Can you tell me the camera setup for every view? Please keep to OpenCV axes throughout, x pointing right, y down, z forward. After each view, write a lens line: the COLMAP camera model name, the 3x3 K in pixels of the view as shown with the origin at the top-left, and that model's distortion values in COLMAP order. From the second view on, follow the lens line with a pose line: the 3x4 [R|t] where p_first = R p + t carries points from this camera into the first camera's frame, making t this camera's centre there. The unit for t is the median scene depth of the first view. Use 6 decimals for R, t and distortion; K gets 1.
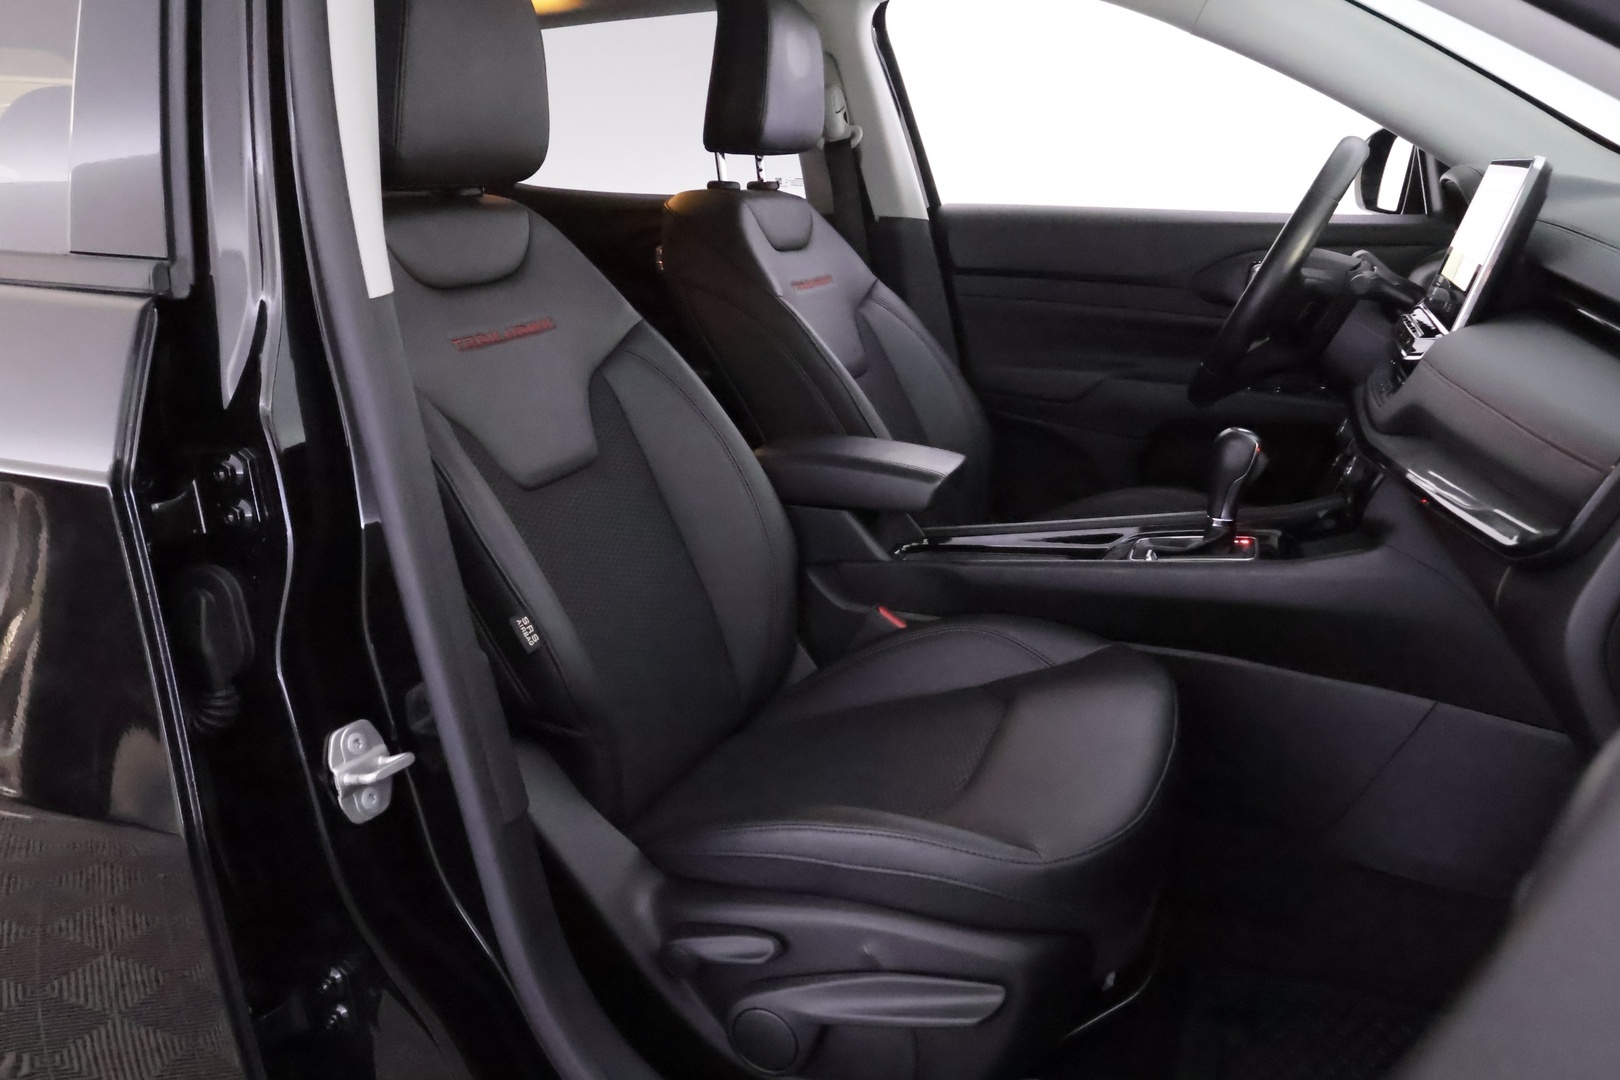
lens RADIAL K [[1256.1, 0, 811.1], [0, 1256.1, 539.9], [0, 0, 1]] dist [0.001409, -0.002406]
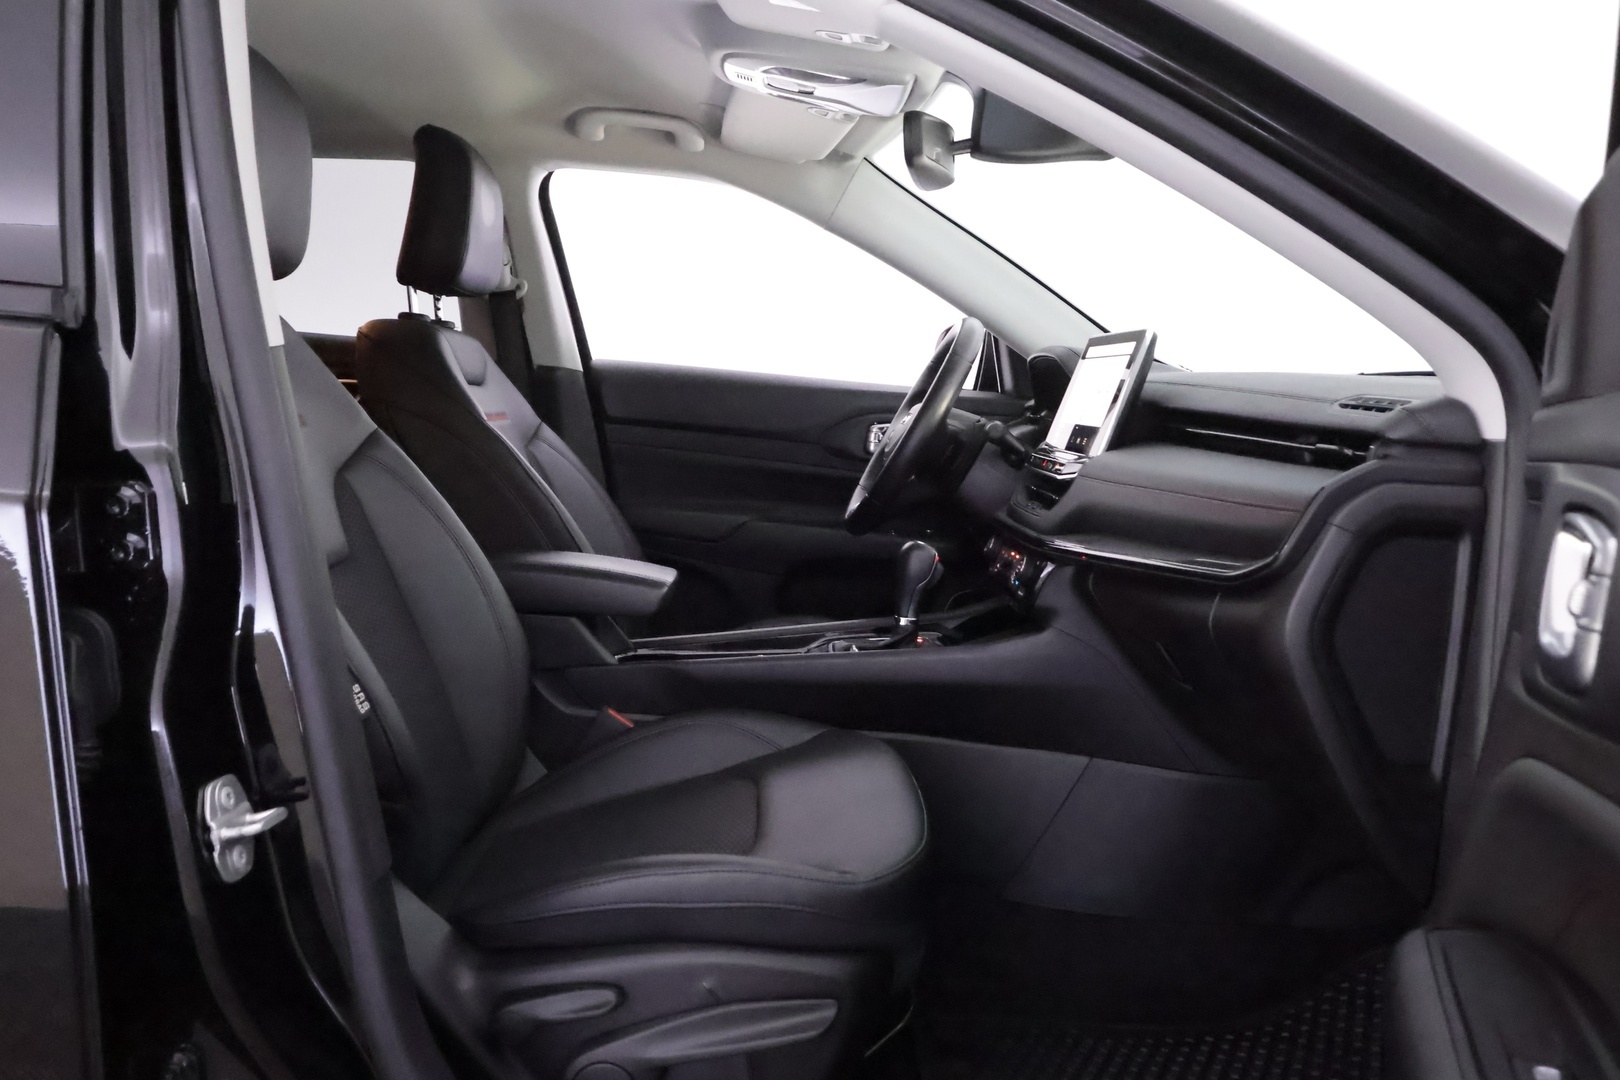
lens RADIAL K [[1256.1, 0, 807.5], [0, 1256.1, 540.2], [0, 0, 1]] dist [0.001409, -0.002406]
pose [[0.926274, 0.020878, 0.376271, -0.195892], [0.037035, 0.988588, -0.146023, 0.076543], [-0.375026, 0.149193, 0.914930, -0.044022]]
